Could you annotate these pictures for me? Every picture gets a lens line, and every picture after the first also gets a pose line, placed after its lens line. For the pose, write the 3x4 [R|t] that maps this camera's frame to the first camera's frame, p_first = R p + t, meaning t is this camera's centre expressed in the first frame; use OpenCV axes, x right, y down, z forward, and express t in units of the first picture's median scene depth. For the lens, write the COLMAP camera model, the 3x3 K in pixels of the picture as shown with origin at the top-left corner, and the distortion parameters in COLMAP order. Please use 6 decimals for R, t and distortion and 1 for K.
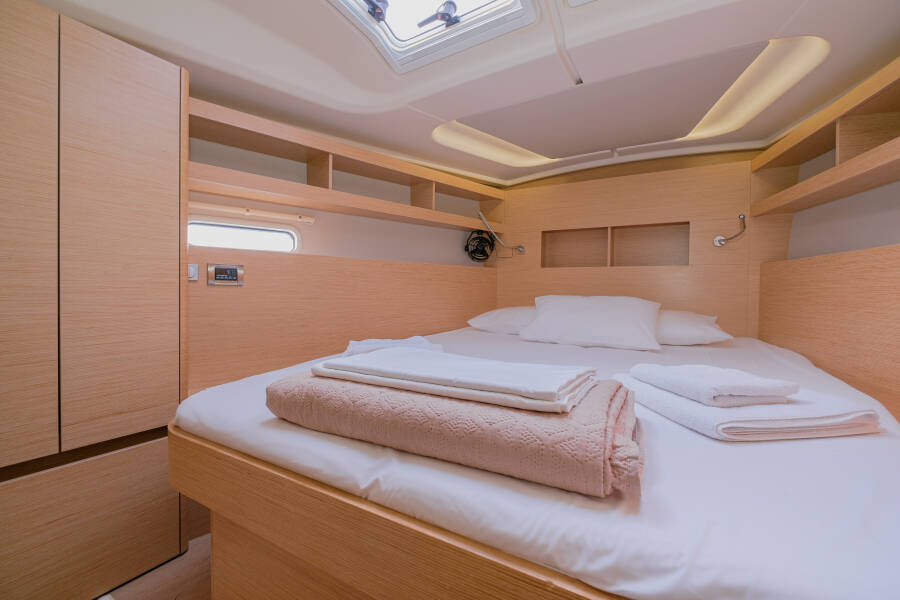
lens RADIAL K [[369.2, 0, 450.0], [0, 369.2, 300.0], [0, 0, 1]] dist [-0.011913, -0.000403]
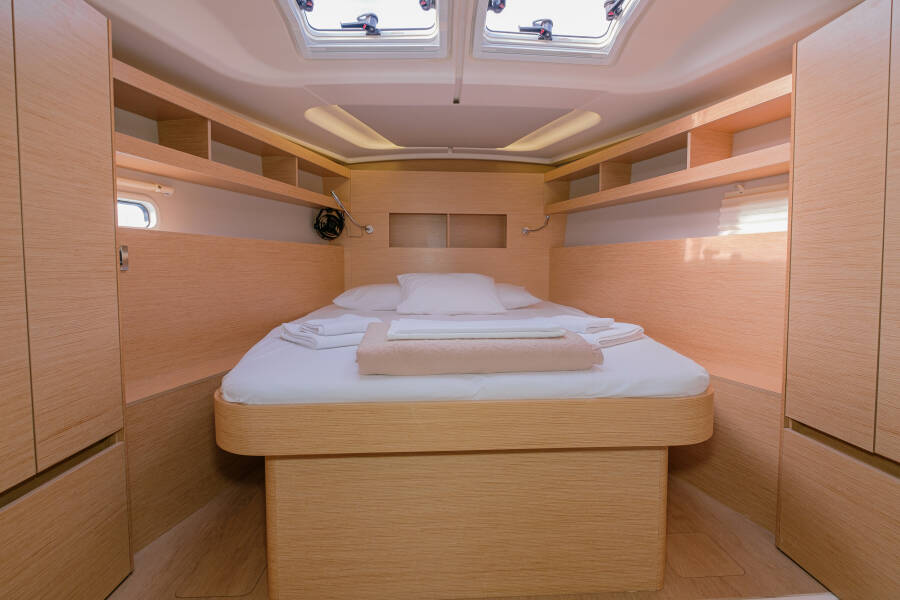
lens RADIAL K [[398.1, 0, 450.0], [0, 398.1, 300.0], [0, 0, 1]] dist [-0.000642, -0.000274]
pose [[0.851659, -0.053623, 0.521345, -0.275747], [0.020041, 0.997357, 0.069844, -0.014318], [-0.523713, -0.049035, 0.850483, -0.115117]]
